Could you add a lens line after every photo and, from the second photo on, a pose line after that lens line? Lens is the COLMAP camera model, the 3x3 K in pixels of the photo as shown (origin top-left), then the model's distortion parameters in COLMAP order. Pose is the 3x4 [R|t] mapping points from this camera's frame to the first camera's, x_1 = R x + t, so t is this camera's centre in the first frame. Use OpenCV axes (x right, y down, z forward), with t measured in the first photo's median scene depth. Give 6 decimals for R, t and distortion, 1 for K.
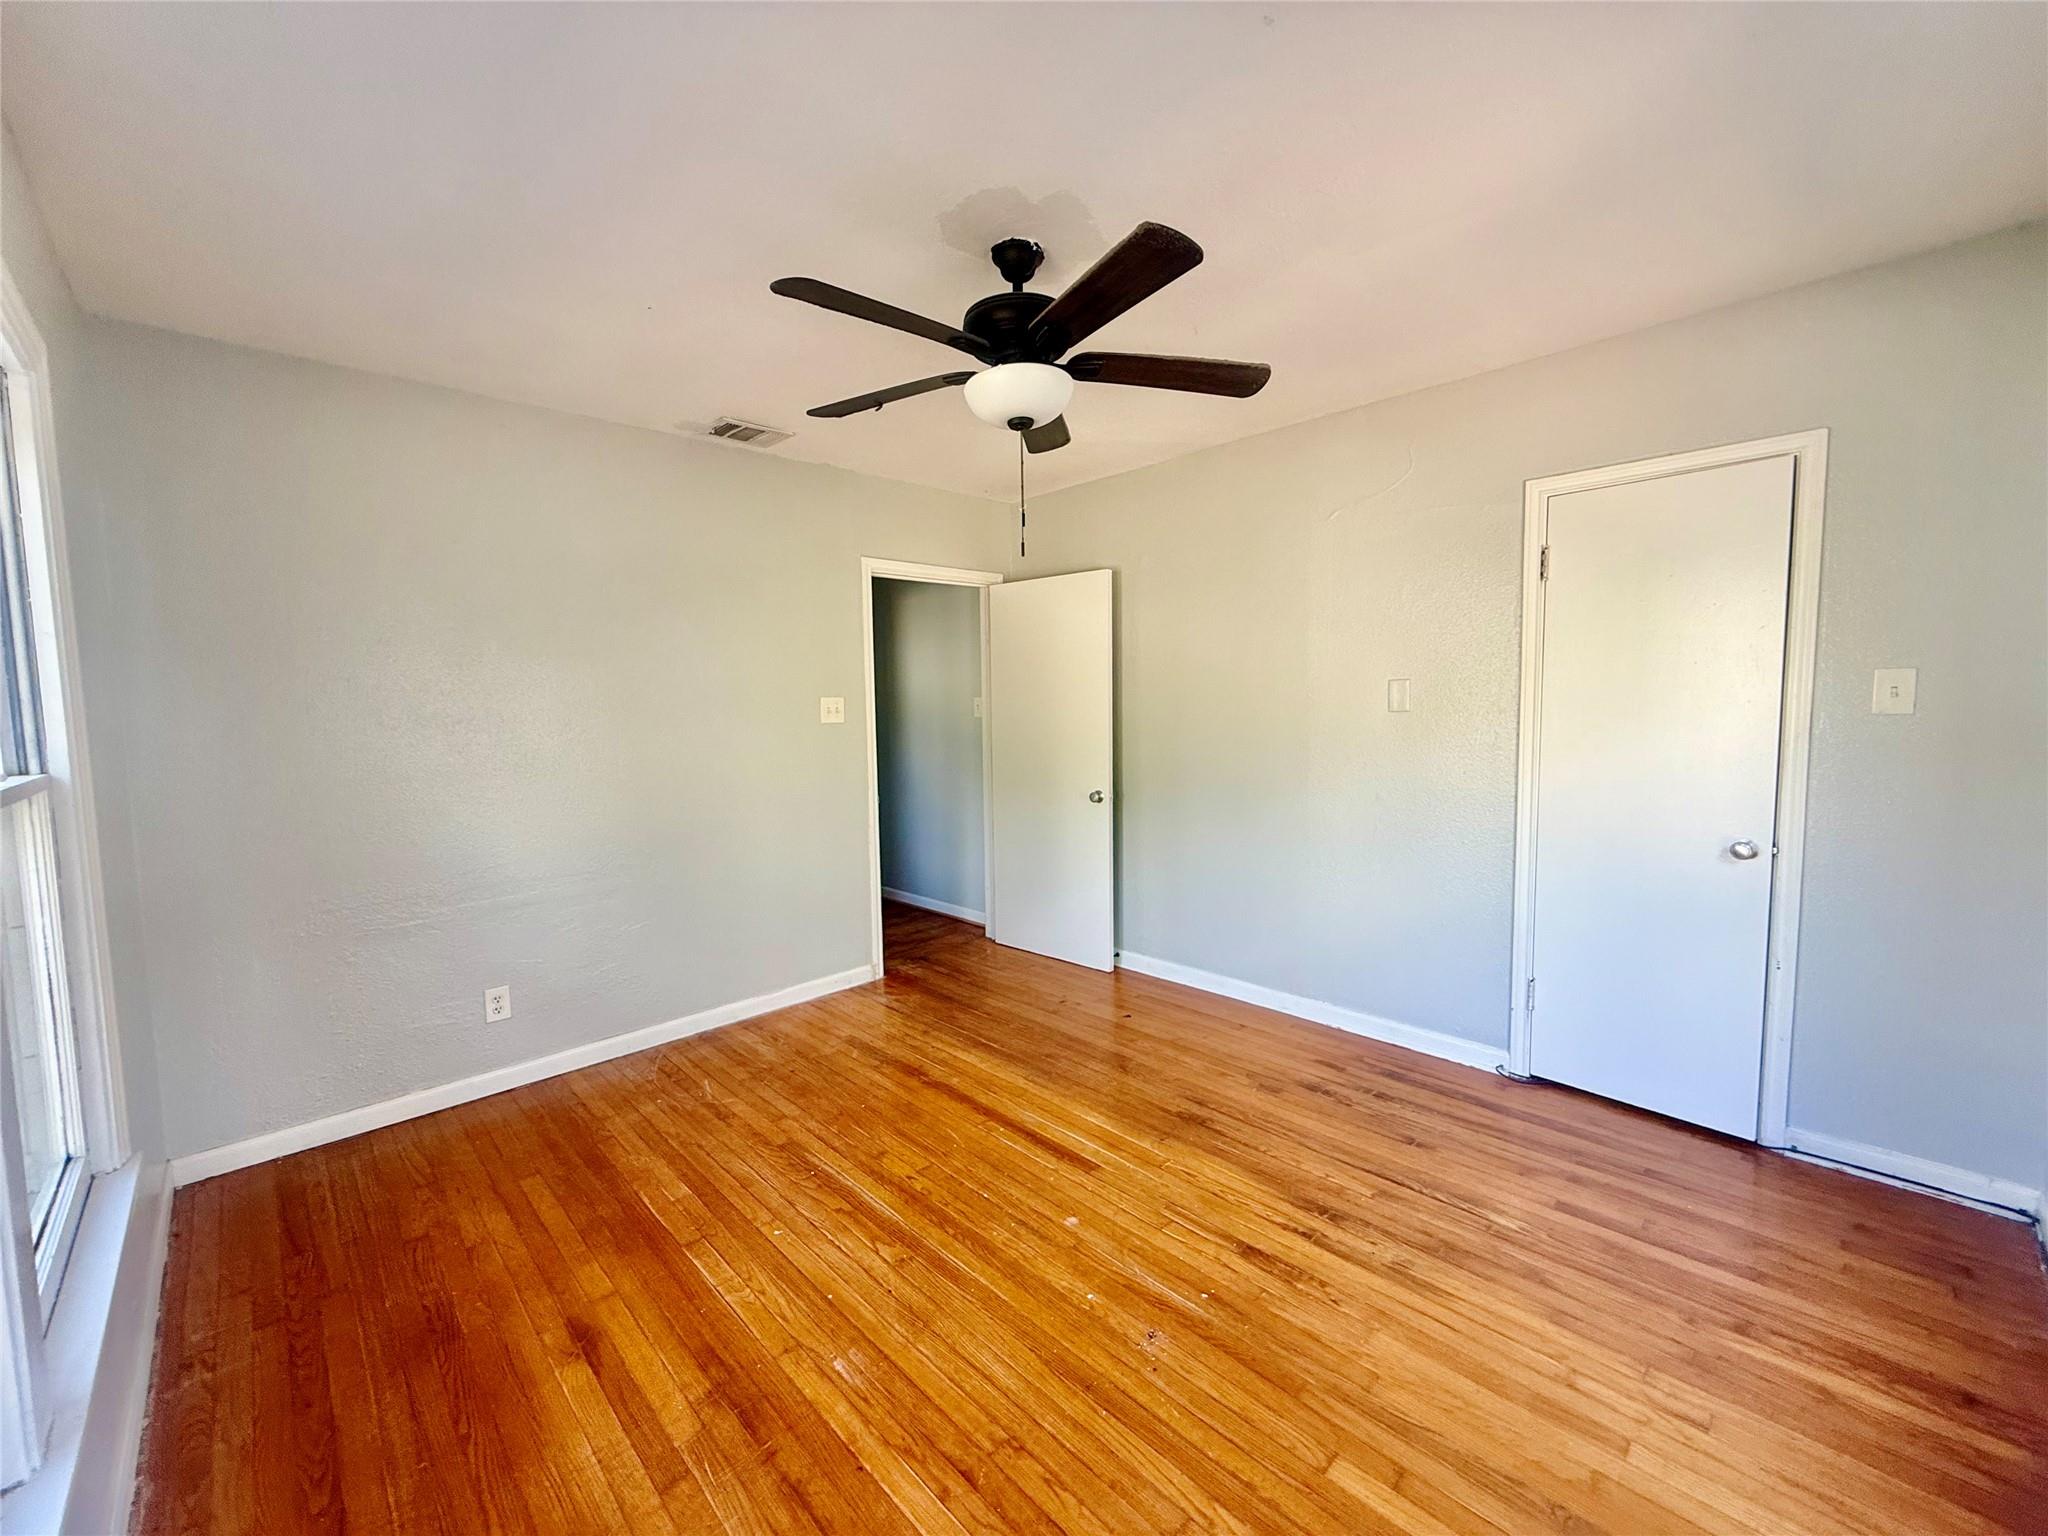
lens RADIAL K [[819.6, 0, 1023.1], [0, 819.6, 761.3], [0, 0, 1]] dist [0.000467, -0.000155]
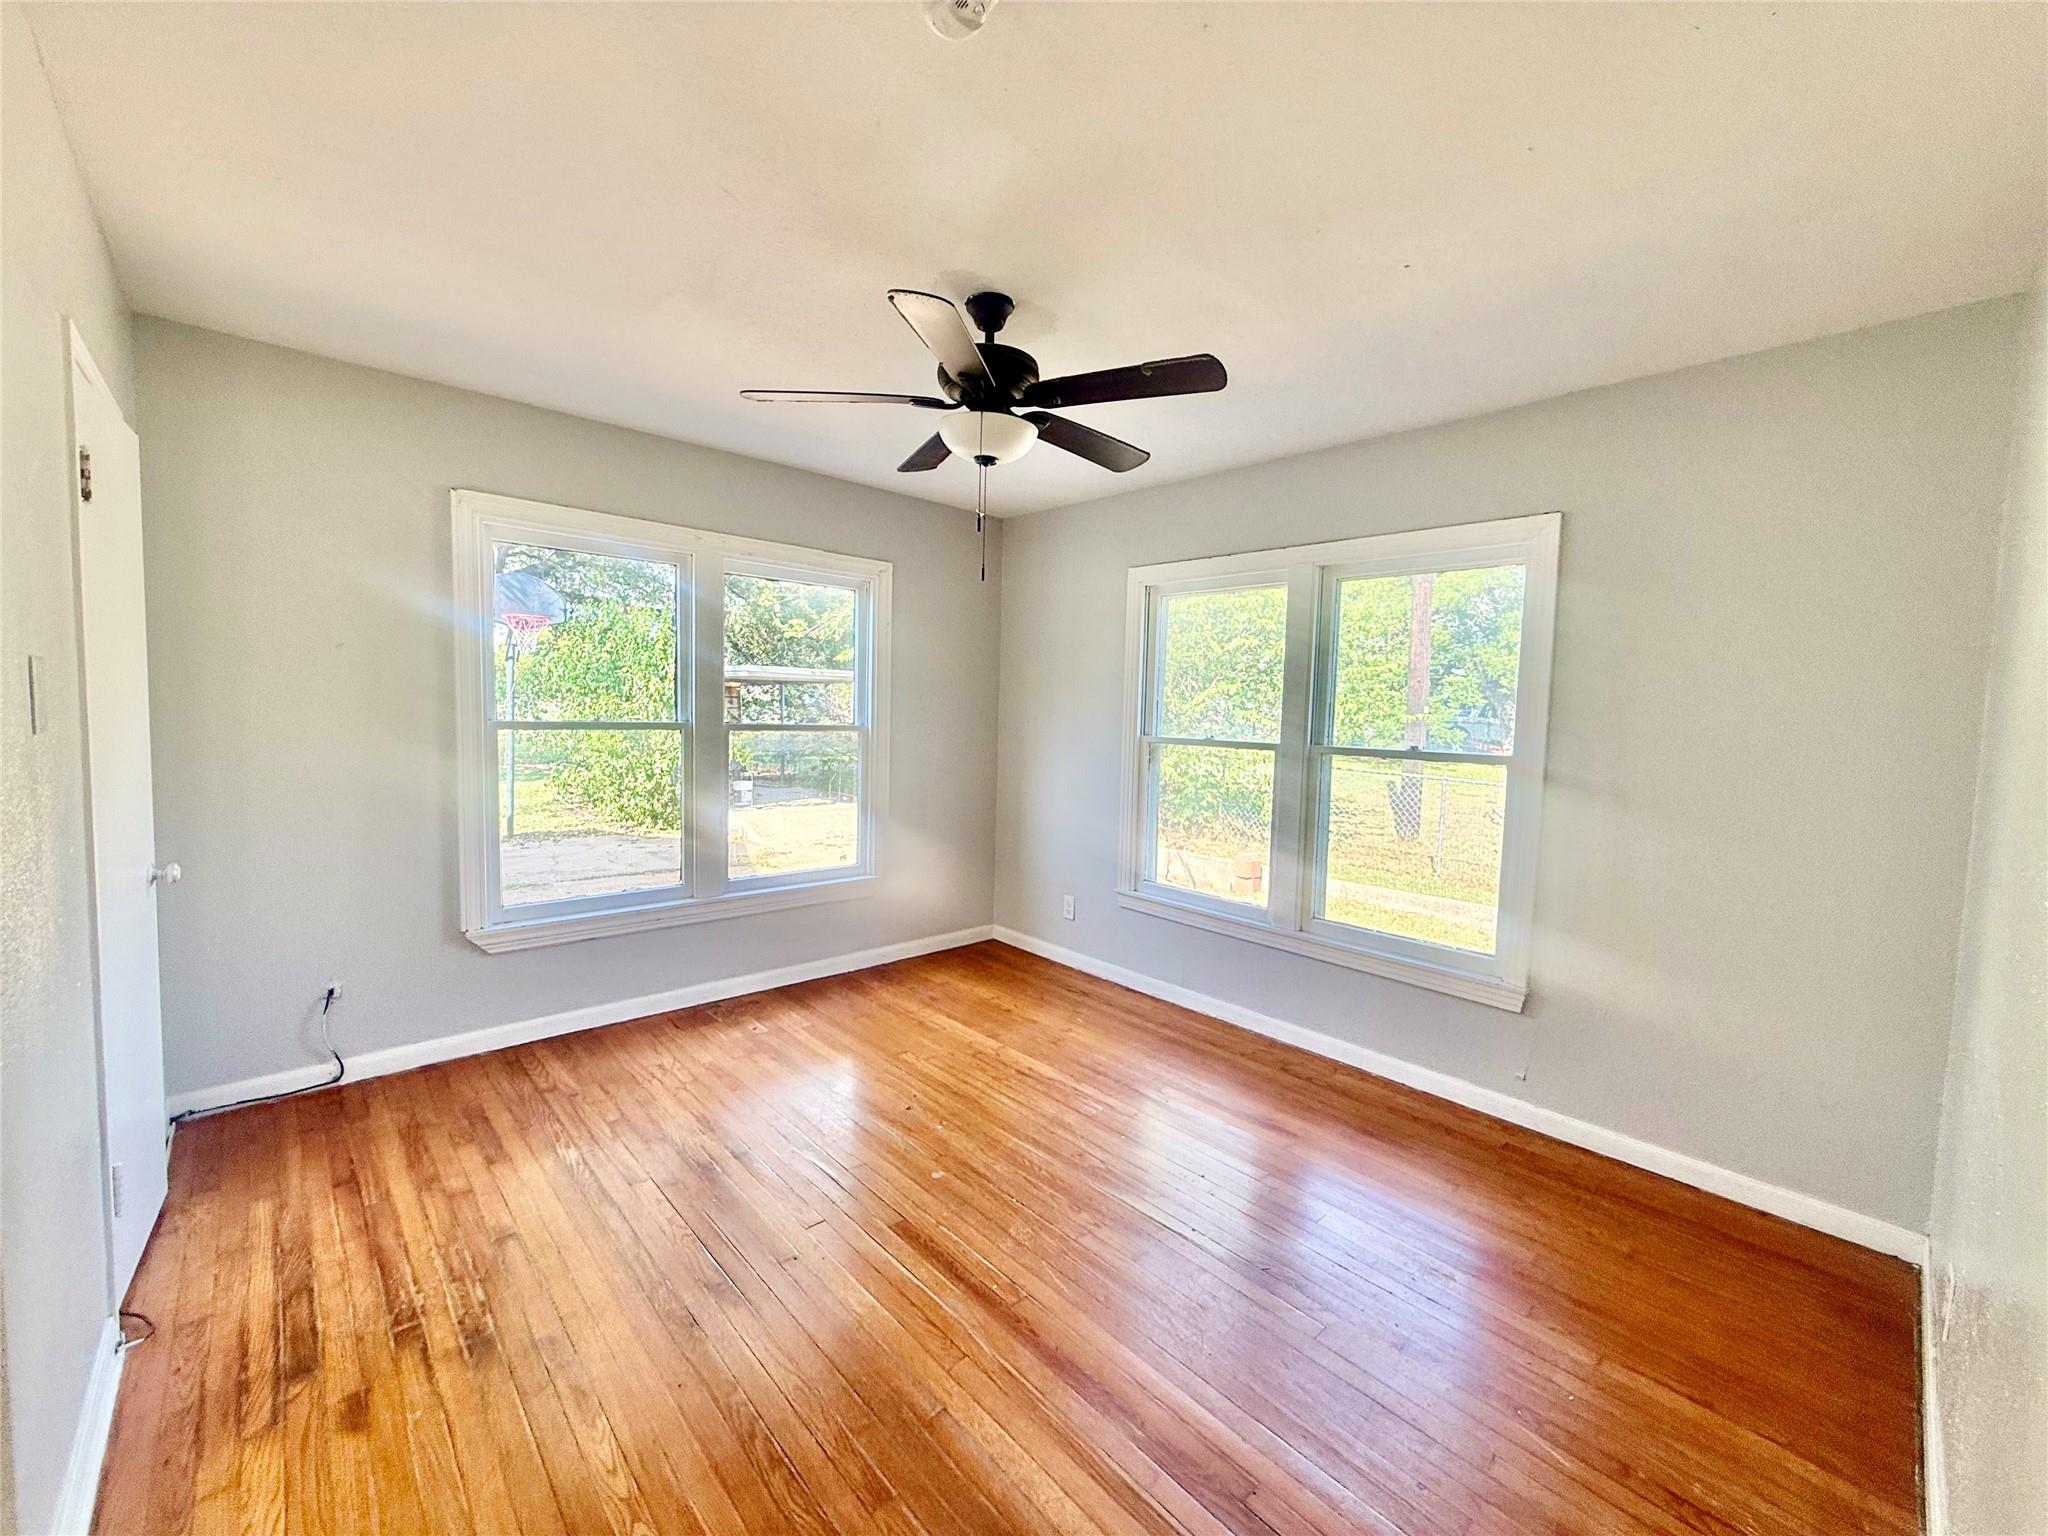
lens RADIAL K [[819.6, 0, 1029.2], [0, 819.6, 764.1], [0, 0, 1]] dist [0.000467, -0.000155]
pose [[-0.999814, -0.013318, 0.013974, -0.057784], [-0.011180, 0.989624, 0.143246, -0.124385], [-0.015736, 0.143063, -0.989588, 1.578840]]
